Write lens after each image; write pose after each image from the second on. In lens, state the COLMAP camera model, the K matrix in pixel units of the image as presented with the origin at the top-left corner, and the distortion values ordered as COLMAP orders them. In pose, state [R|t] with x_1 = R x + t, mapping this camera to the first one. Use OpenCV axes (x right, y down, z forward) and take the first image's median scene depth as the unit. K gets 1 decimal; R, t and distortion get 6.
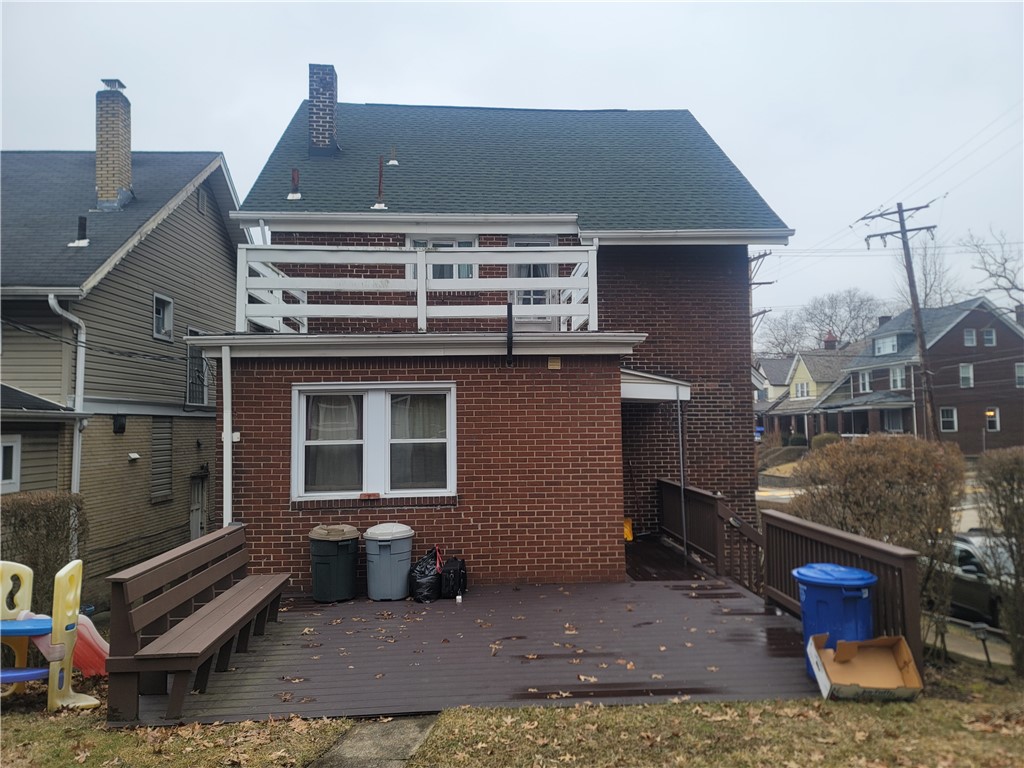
lens RADIAL K [[755.4, 0, 529.1], [0, 755.4, 381.3], [0, 0, 1]] dist [0.097085, -0.084279]
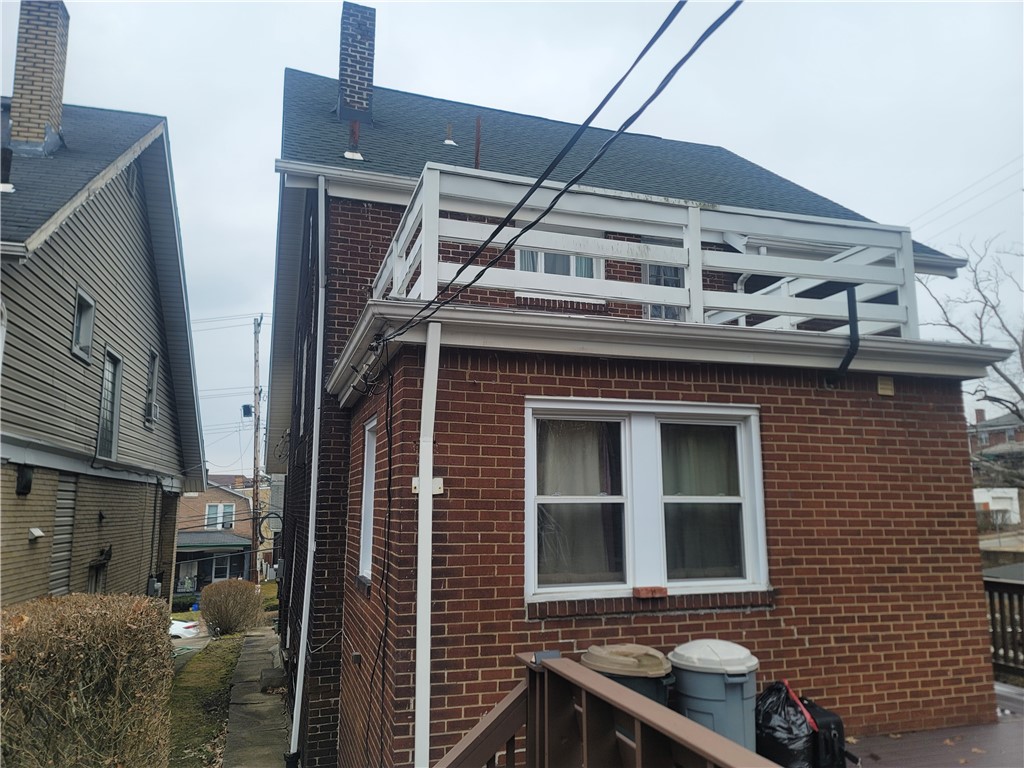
lens RADIAL K [[755.4, 0, 529.1], [0, 755.4, 381.3], [0, 0, 1]] dist [0.097085, -0.084279]
pose [[0.967730, 0.049062, 0.247168, -0.443895], [-0.022057, 0.993591, -0.110864, 0.054730], [-0.251023, 0.101835, 0.962610, 0.426612]]
